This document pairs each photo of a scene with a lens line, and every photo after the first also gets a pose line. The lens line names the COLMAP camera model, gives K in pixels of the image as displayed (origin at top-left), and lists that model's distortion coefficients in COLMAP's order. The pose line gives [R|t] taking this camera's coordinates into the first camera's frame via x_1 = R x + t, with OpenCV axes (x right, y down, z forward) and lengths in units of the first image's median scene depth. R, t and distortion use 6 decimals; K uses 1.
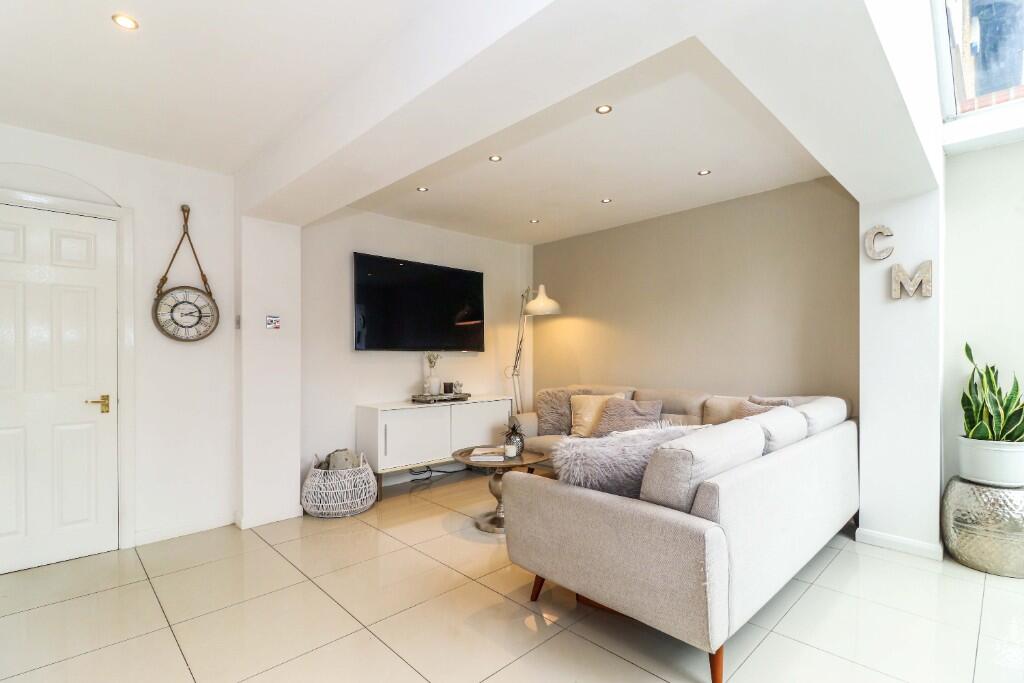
lens RADIAL K [[474.1, 0, 511.4], [0, 474.1, 354.8], [0, 0, 1]] dist [0.000947, 0.000307]
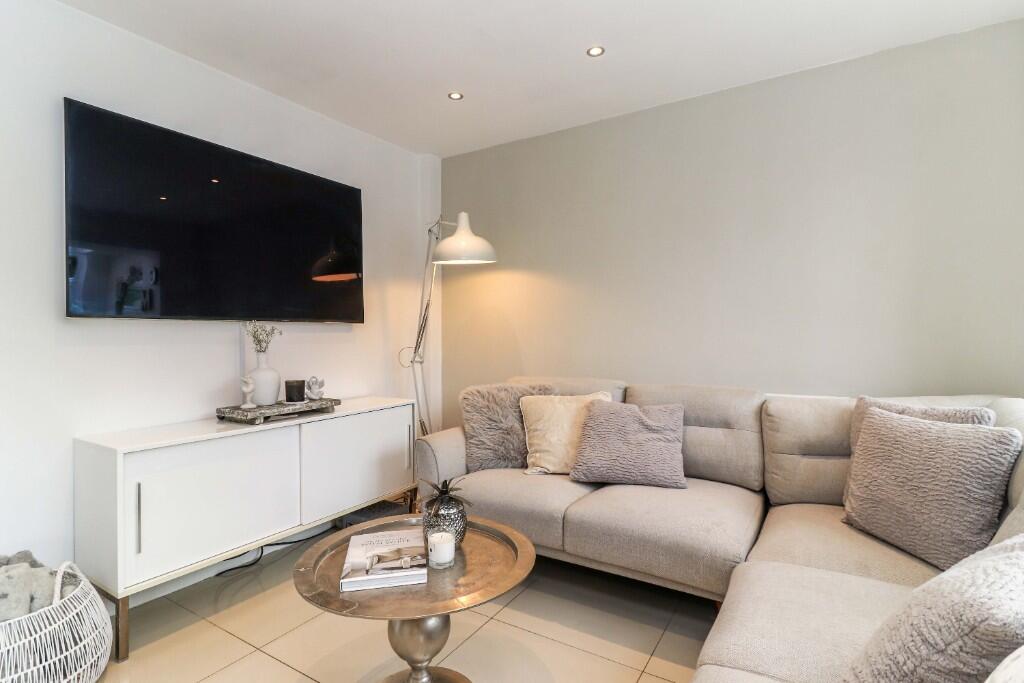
lens RADIAL K [[498.5, 0, 511.9], [0, 498.5, 332.0], [0, 0, 1]] dist [0.012884, -0.000474]
pose [[0.968115, -0.002934, 0.250490, -0.039123], [0.003401, 0.999993, -0.001434, 0.006295], [-0.250484, 0.002240, 0.968118, 0.404195]]
